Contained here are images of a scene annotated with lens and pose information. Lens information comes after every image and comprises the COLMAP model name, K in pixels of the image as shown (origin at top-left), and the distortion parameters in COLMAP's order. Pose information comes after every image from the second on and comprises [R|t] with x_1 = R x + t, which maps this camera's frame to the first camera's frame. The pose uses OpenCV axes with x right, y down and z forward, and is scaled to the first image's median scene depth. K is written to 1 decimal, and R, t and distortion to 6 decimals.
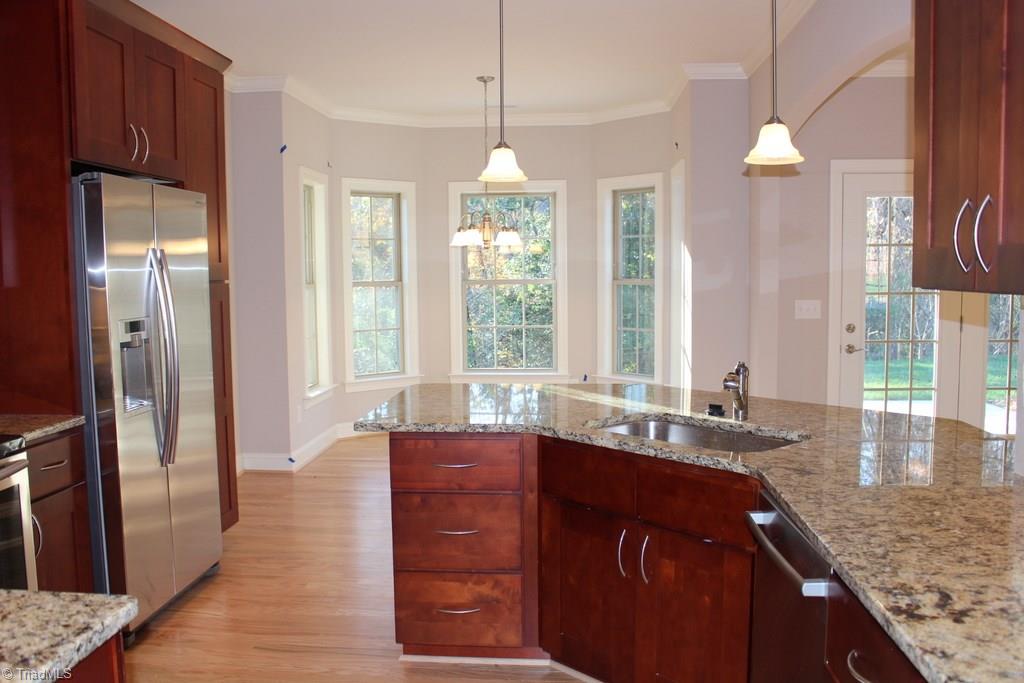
lens RADIAL K [[886.0, 0, 508.4], [0, 886.0, 348.8], [0, 0, 1]] dist [-0.147120, 0.106252]
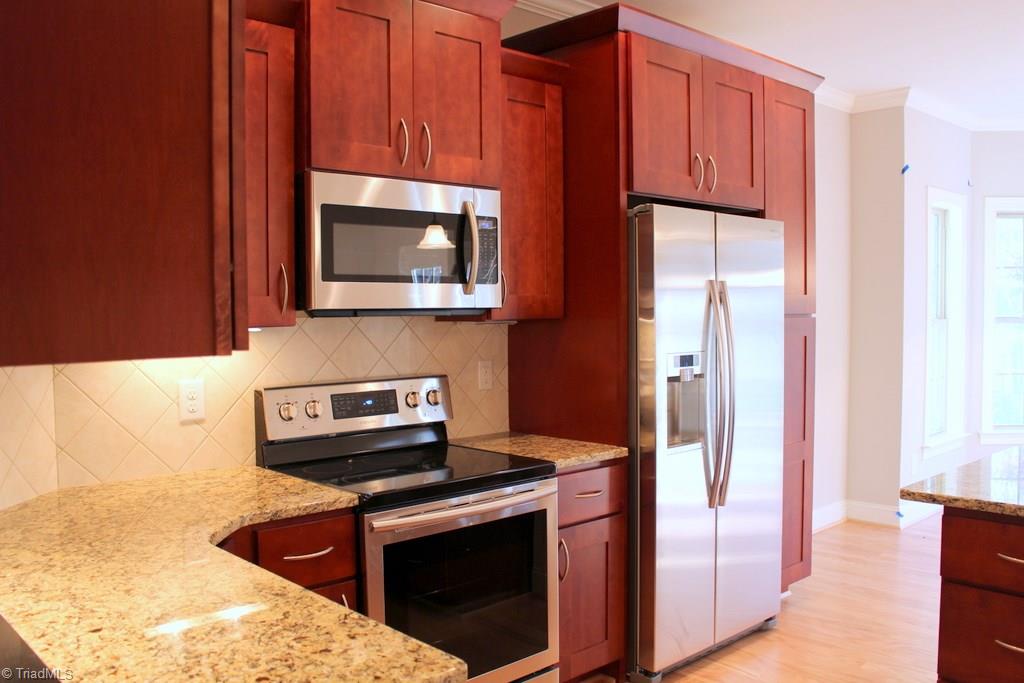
lens RADIAL K [[886.0, 0, 507.4], [0, 886.0, 351.8], [0, 0, 1]] dist [-0.147120, 0.106252]
pose [[0.736279, 0.035410, -0.675751, 0.085171], [-0.057356, 0.998302, -0.010181, -0.013744], [0.674243, 0.046255, 0.737060, 0.134528]]
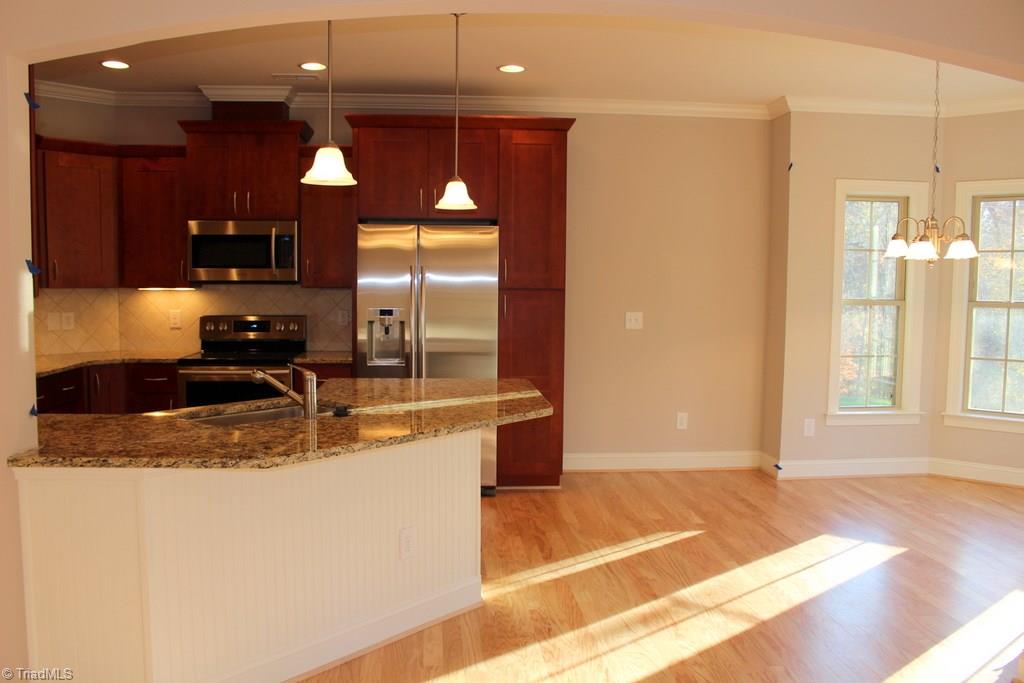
lens RADIAL K [[838.3, 0, 506.6], [0, 838.3, 339.9], [0, 0, 1]] dist [-0.148210, 0.092991]
pose [[0.170187, 0.071778, -0.982794, 1.189642], [-0.096565, 0.993758, 0.055857, -0.084208], [0.980669, 0.085397, 0.176056, 0.932160]]
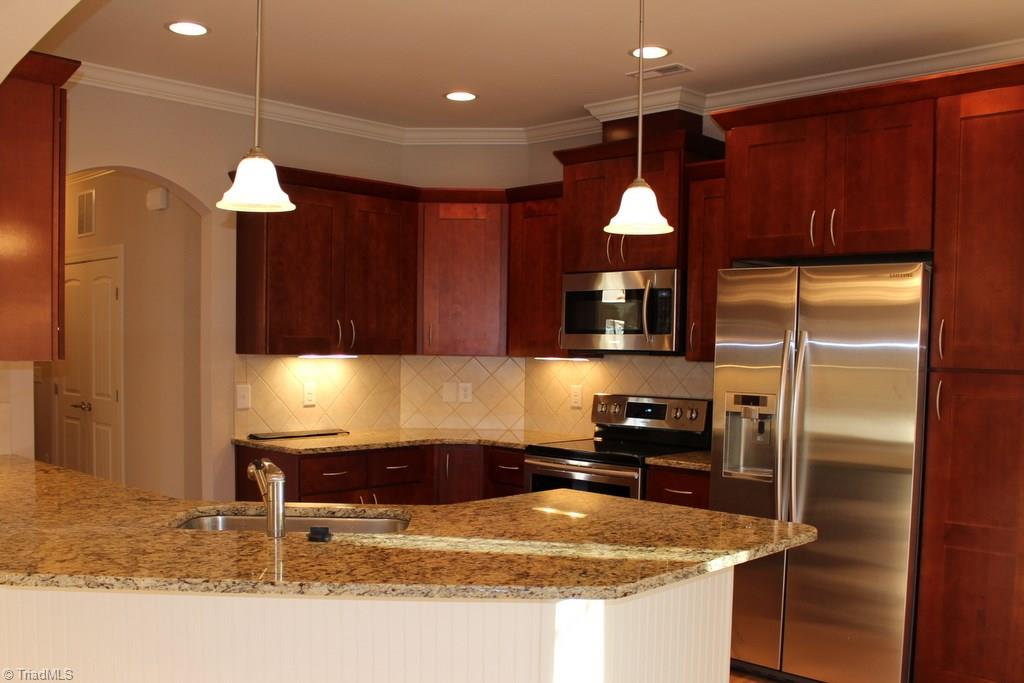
lens RADIAL K [[998.7, 0, 494.8], [0, 998.7, 360.9], [0, 0, 1]] dist [-0.074529, 0.000000]
pose [[-0.642616, 0.008477, -0.766141, 0.755482], [-0.081132, 0.993564, 0.079044, -0.148712], [0.761881, 0.112954, -0.637793, 1.537170]]
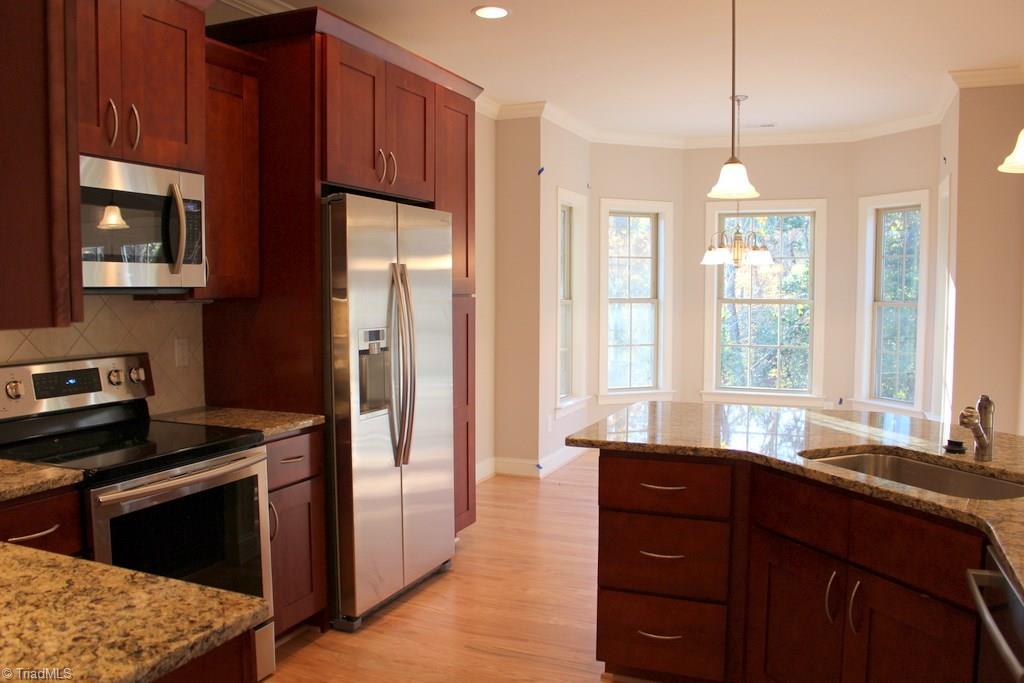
lens RADIAL K [[838.3, 0, 507.8], [0, 838.3, 349.2], [0, 0, 1]] dist [-0.148210, 0.092991]
pose [[0.947968, 0.032867, -0.316665, 0.055361], [-0.037818, 0.999239, -0.009502, -0.004925], [0.316112, 0.020983, 0.948490, 0.063385]]
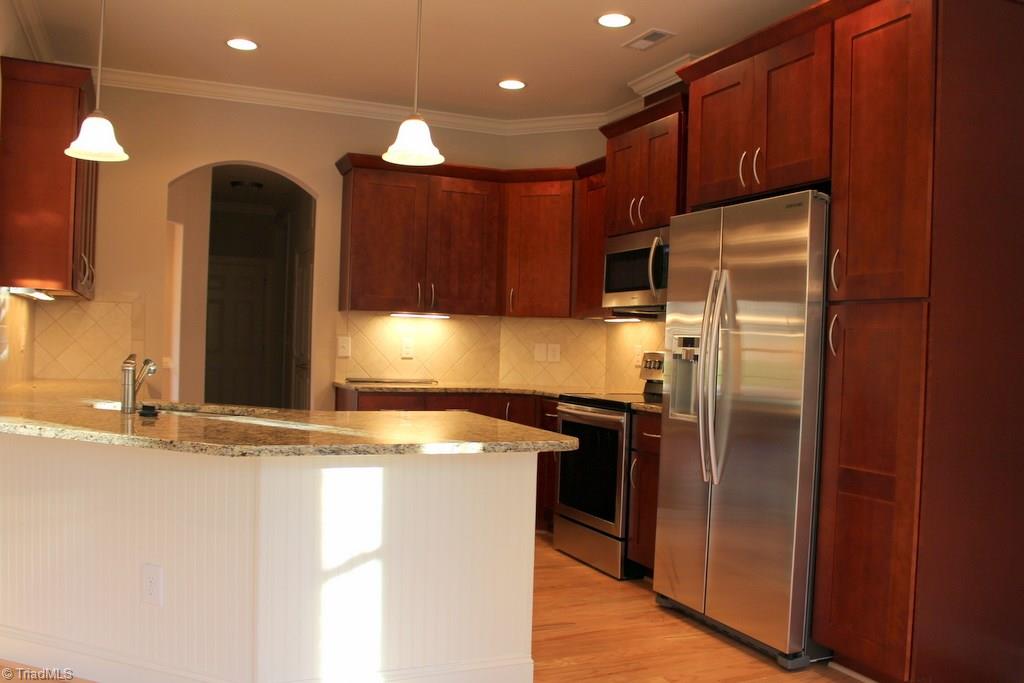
lens RADIAL K [[887.9, 0, 515.6], [0, 887.9, 354.3], [0, 0, 1]] dist [-0.094937, 0.003015]
pose [[-0.878958, -0.018738, -0.476532, 0.318644], [-0.070312, 0.993400, 0.090627, -0.097711], [0.471688, 0.113164, -0.874474, 1.881765]]
